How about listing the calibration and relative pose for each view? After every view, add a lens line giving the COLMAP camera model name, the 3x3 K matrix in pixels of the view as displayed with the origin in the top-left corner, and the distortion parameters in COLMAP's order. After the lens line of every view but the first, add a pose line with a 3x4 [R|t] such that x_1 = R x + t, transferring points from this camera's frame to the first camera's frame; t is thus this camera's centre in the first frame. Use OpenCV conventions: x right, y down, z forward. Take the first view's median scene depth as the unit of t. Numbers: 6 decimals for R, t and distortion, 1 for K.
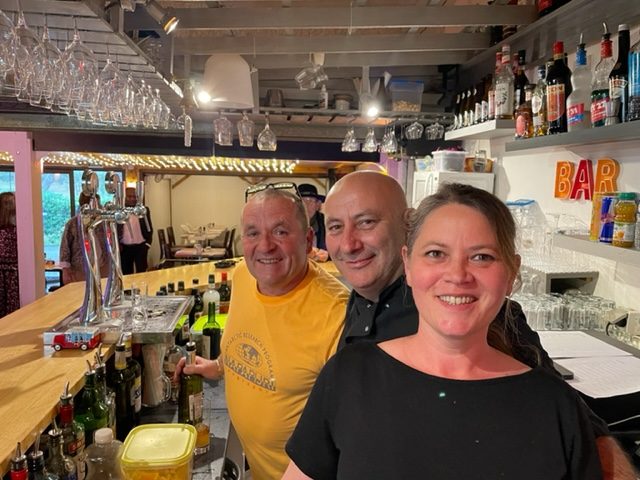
lens RADIAL K [[486.0, 0, 320.0], [0, 486.0, 240.0], [0, 0, 1]] dist [0.153304, -0.194497]
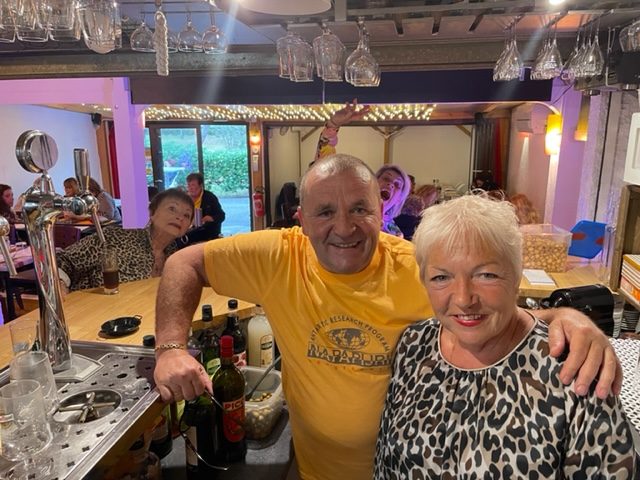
lens RADIAL K [[486.0, 0, 320.0], [0, 486.0, 240.0], [0, 0, 1]] dist [0.153304, -0.194497]
pose [[0.958731, 0.041376, -0.281289, 0.013469], [-0.012509, 0.994535, 0.103655, -0.031785], [0.284040, -0.095859, 0.954009, 0.217814]]
